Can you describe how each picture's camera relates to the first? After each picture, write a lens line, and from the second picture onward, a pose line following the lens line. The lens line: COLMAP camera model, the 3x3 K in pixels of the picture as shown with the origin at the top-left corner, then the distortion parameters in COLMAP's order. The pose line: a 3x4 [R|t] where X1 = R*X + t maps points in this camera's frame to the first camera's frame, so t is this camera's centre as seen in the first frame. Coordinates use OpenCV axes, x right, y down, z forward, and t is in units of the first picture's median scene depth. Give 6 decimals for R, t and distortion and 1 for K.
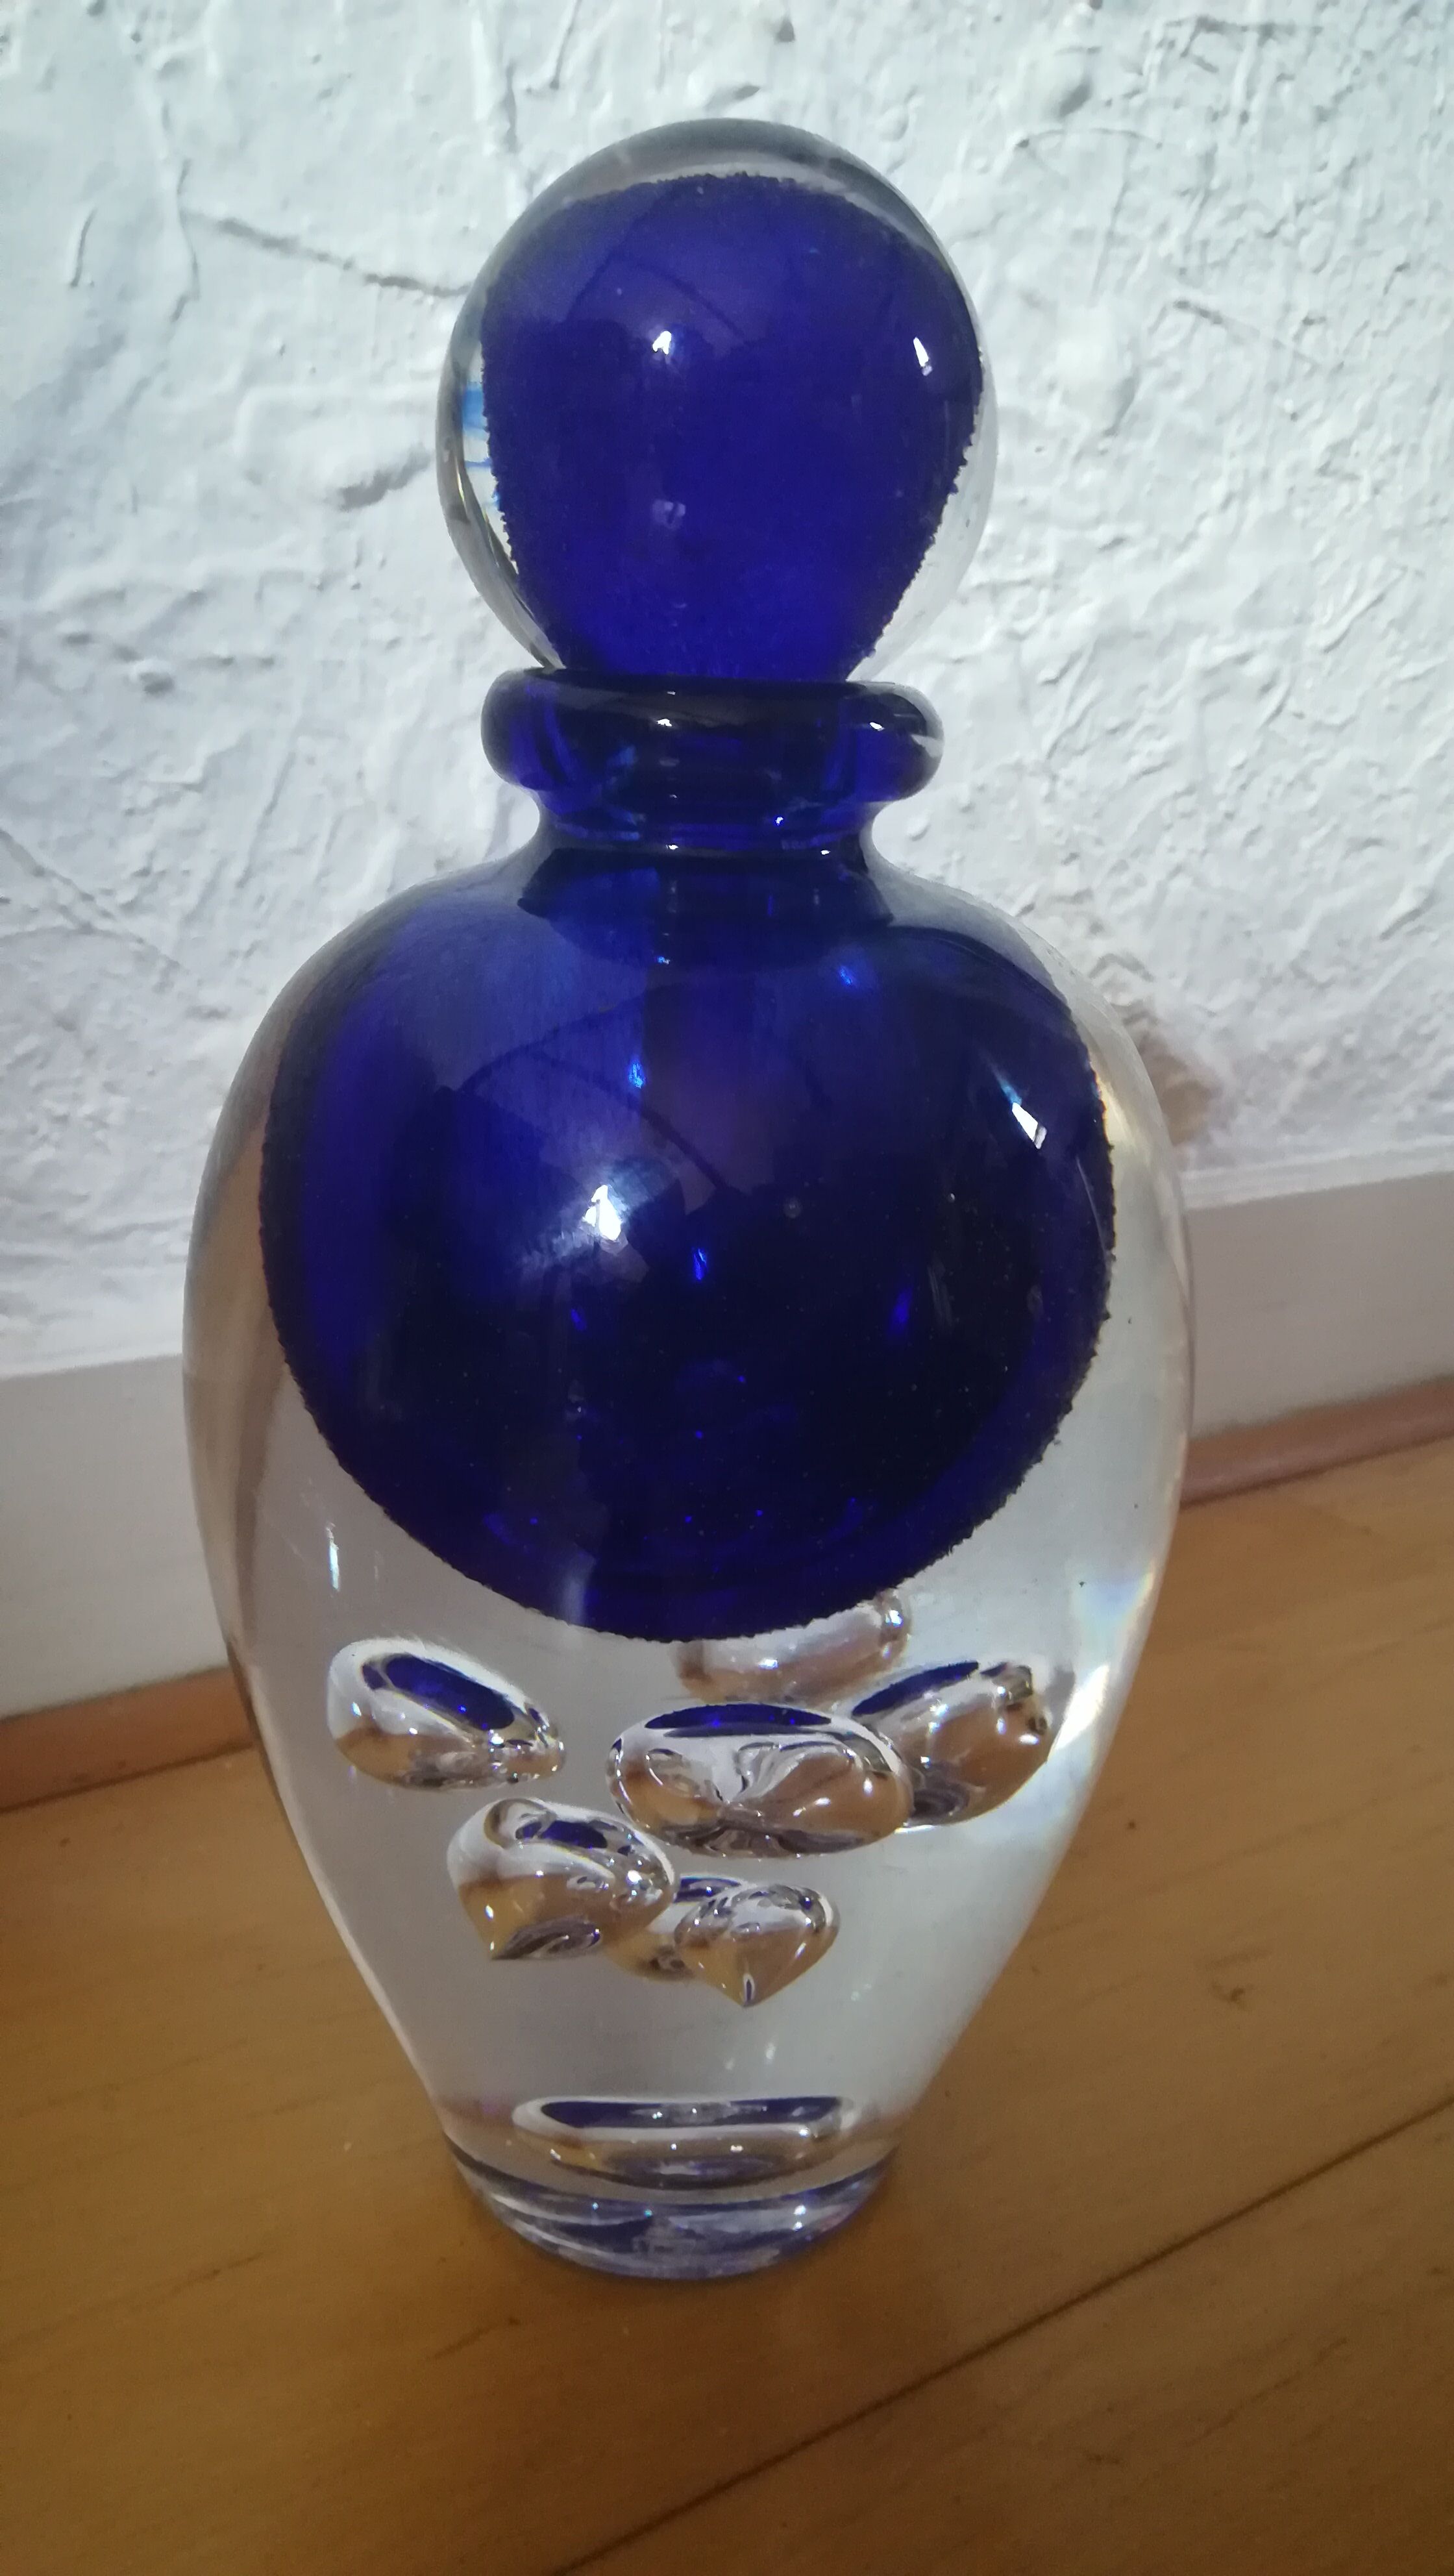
lens RADIAL K [[2028.7, 0, 737.1], [0, 2028.7, 1302.5], [0, 0, 1]] dist [0.024807, -0.073046]
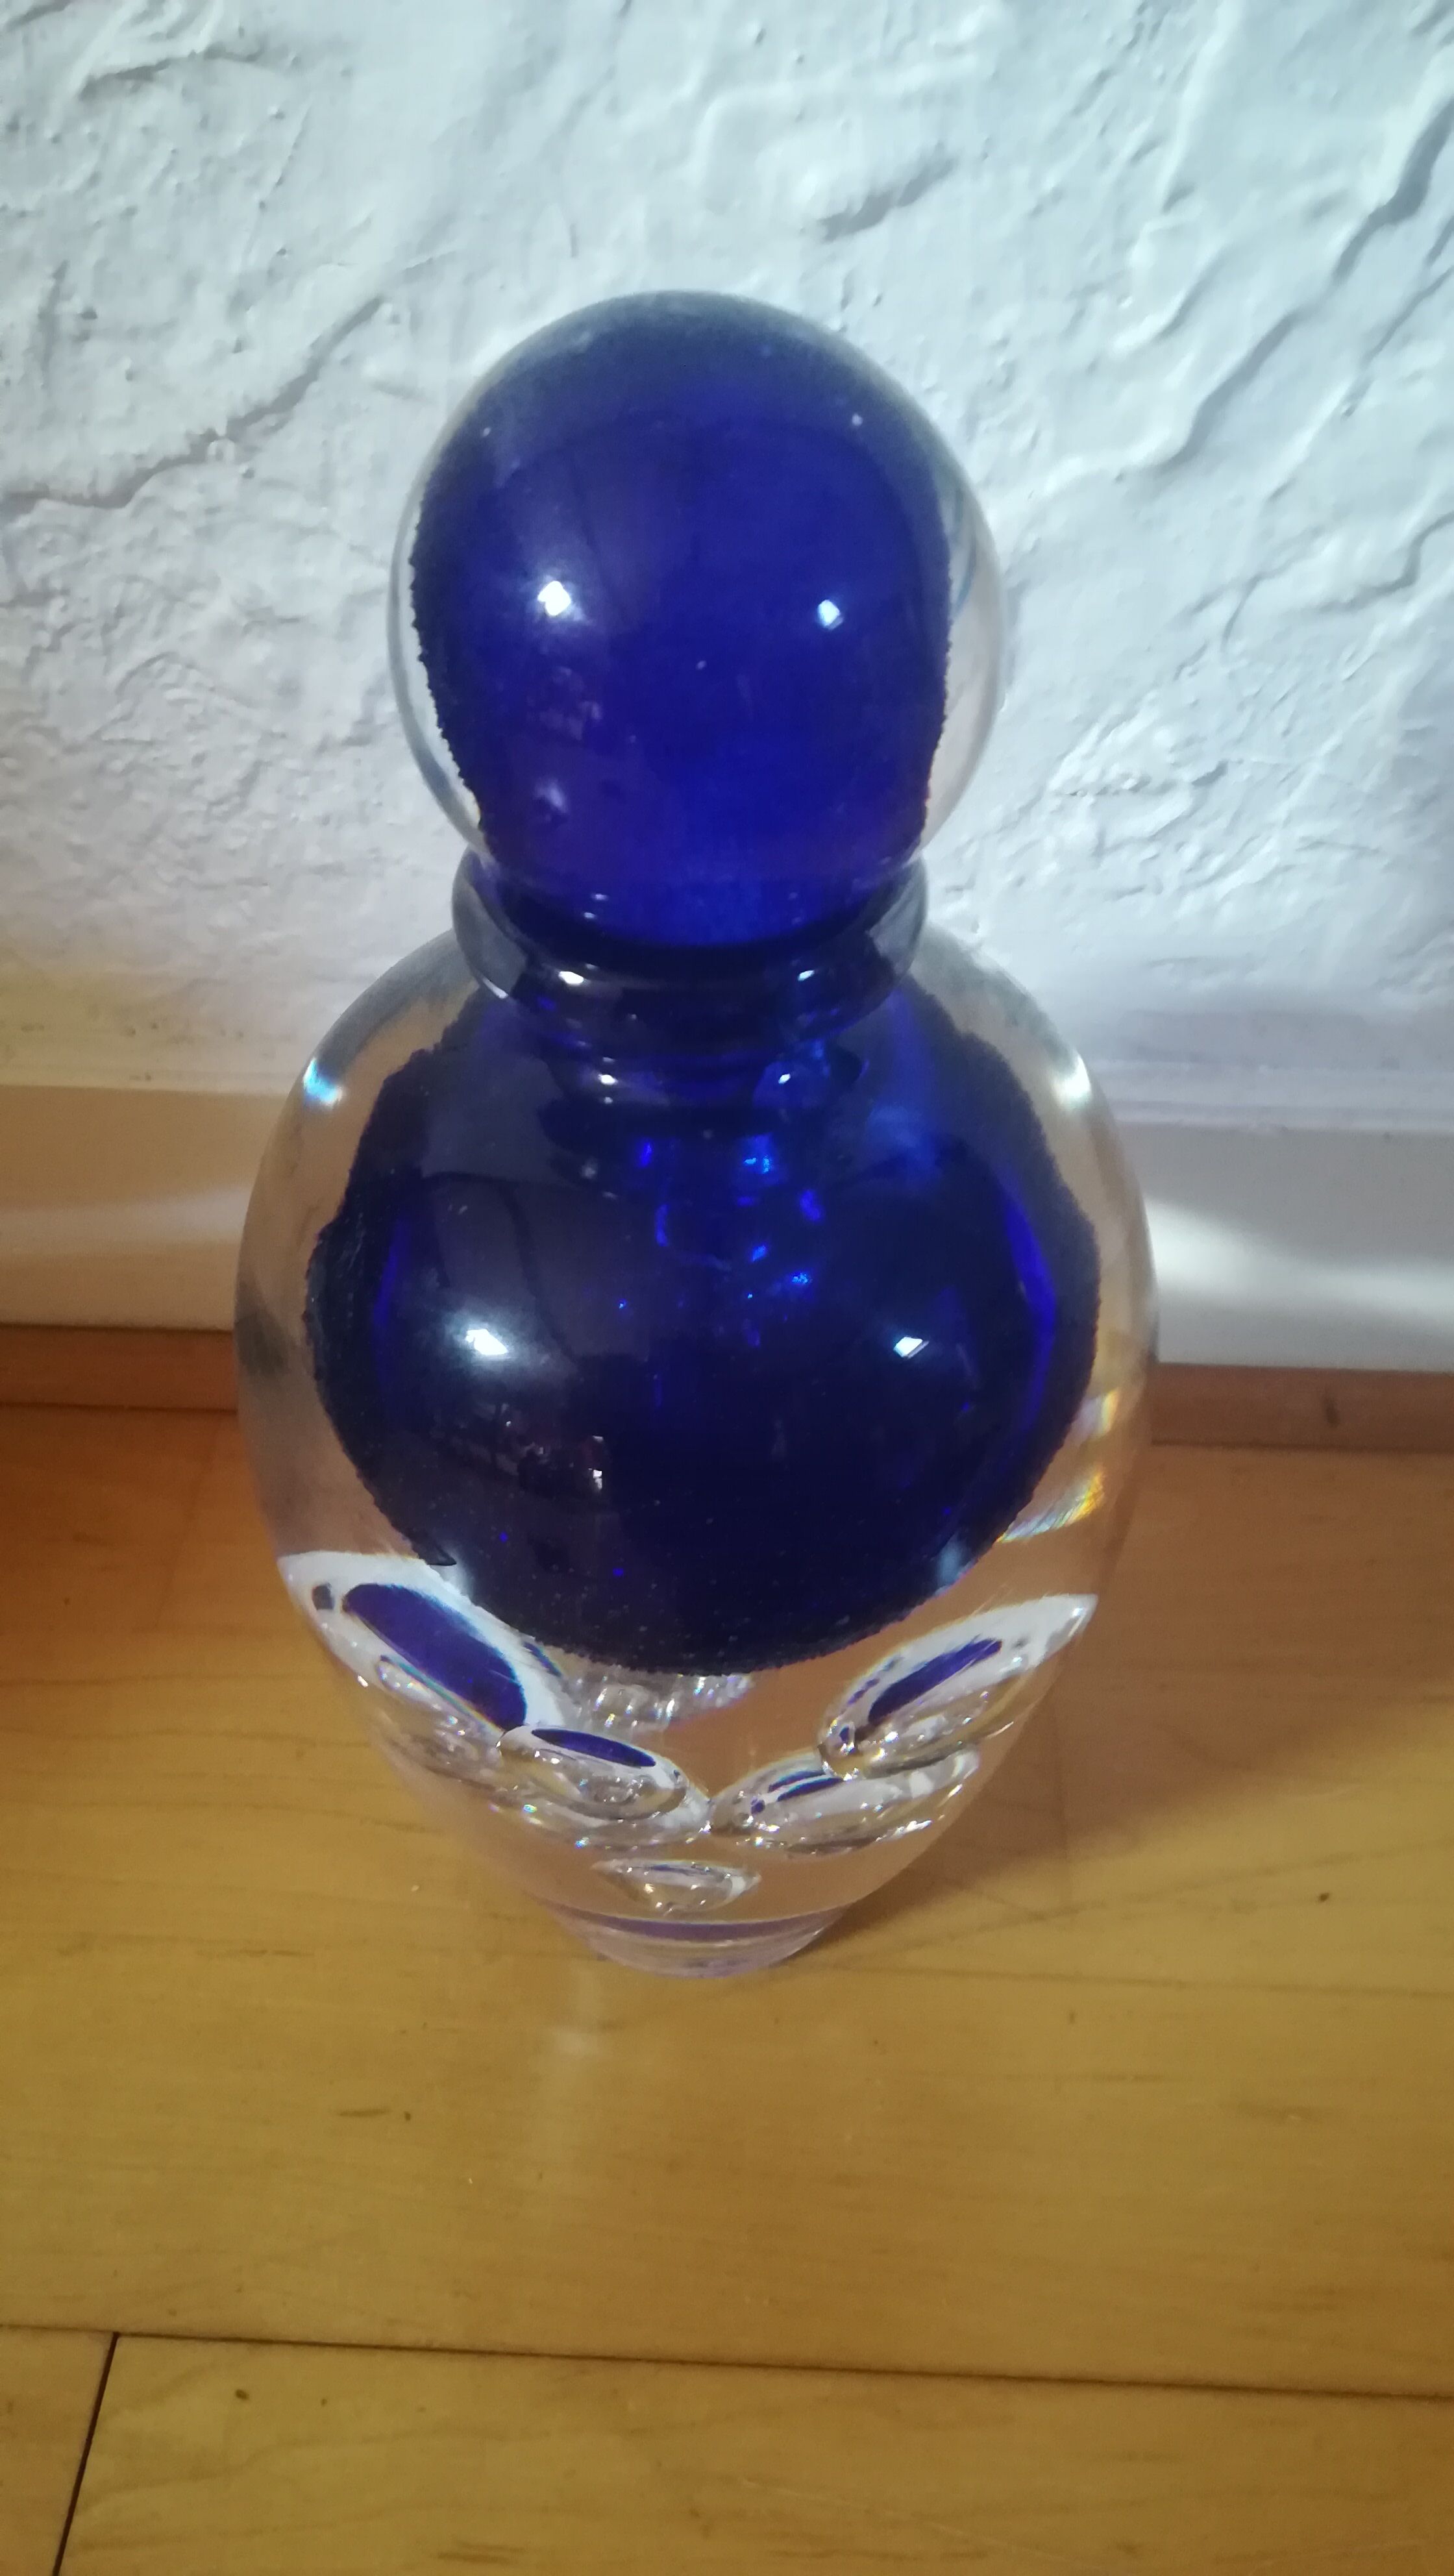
lens RADIAL K [[2028.7, 0, 696.0], [0, 2028.7, 1321.4], [0, 0, 1]] dist [0.024807, -0.073046]
pose [[0.803145, 0.379944, -0.458912, 0.302322], [-0.137644, 0.867759, 0.477545, -0.398105], [0.579665, -0.320372, 0.749233, 0.225723]]
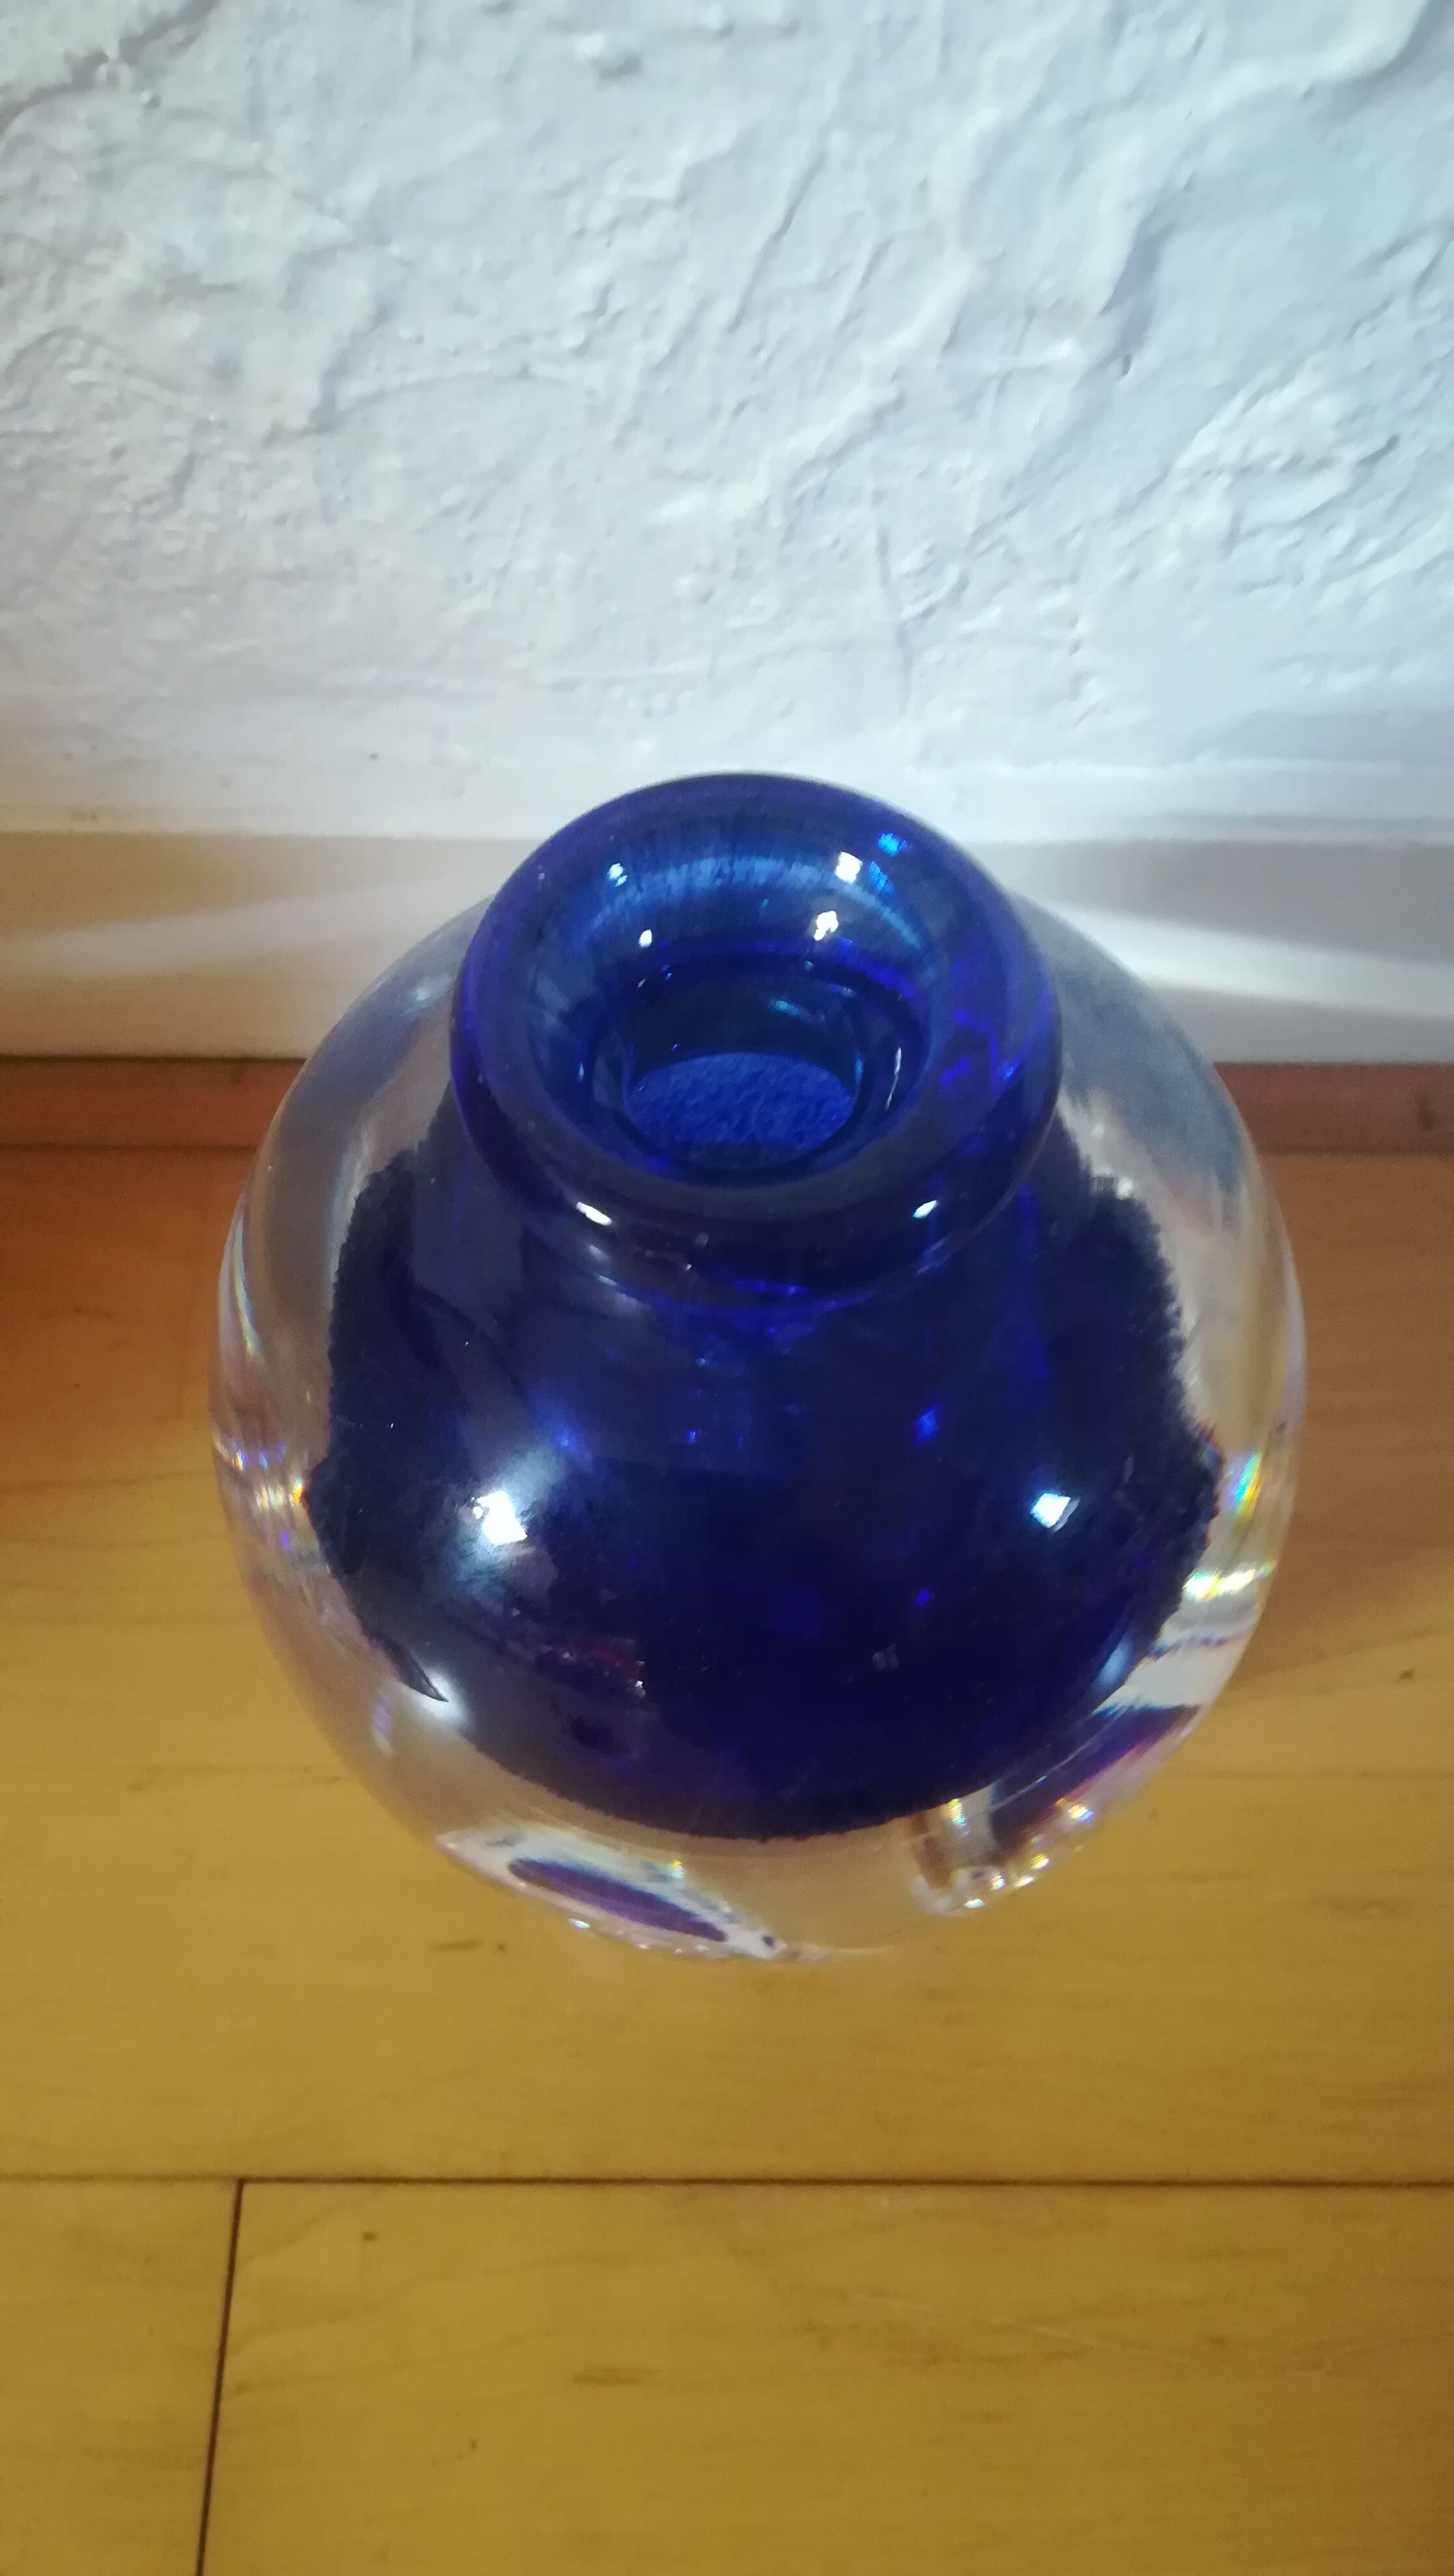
lens RADIAL K [[2028.7, 0, 701.1], [0, 2028.7, 1326.7], [0, 0, 1]] dist [0.024807, -0.073046]
pose [[0.830629, 0.471662, -0.295957, 0.131431], [-0.125751, 0.676670, 0.725468, -0.502187], [0.542441, -0.565378, 0.621374, 0.355329]]
